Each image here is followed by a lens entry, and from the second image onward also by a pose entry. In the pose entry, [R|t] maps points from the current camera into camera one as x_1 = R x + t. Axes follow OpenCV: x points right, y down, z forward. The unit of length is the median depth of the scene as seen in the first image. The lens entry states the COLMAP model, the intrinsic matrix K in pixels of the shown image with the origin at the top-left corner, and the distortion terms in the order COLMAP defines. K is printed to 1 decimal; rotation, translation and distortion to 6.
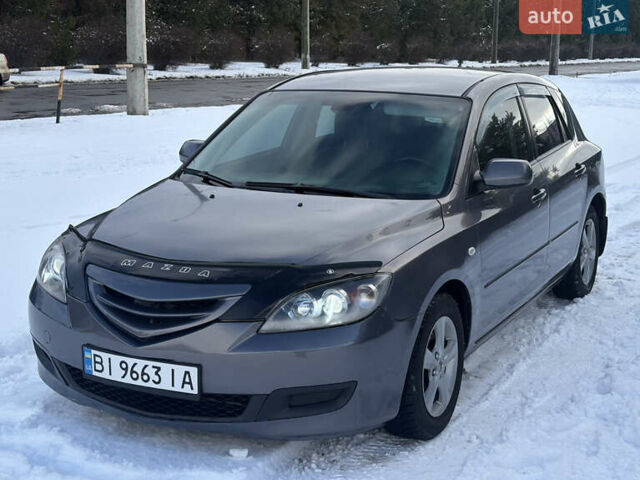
lens RADIAL K [[1181.0, 0, 320.8], [0, 1181.0, 228.1], [0, 0, 1]] dist [0.173396, -0.051943]
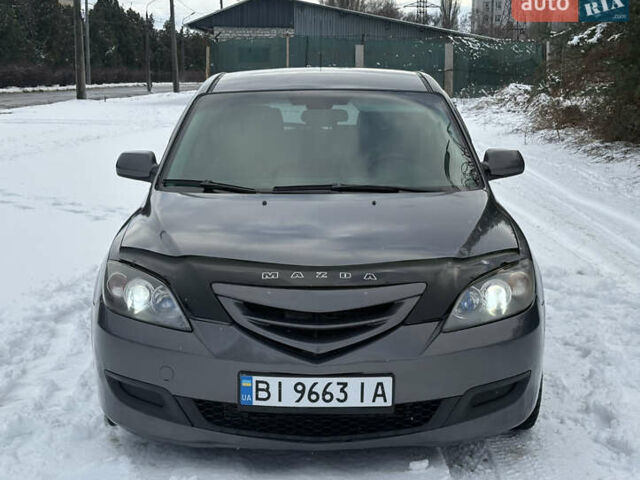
lens RADIAL K [[1181.0, 0, 320.8], [0, 1181.0, 228.1], [0, 0, 1]] dist [0.173396, -0.051943]
pose [[0.887990, -0.077369, 0.453308, -0.538647], [0.093349, 0.995549, -0.012947, 0.009096], [-0.450289, 0.053812, 0.891260, 0.190770]]
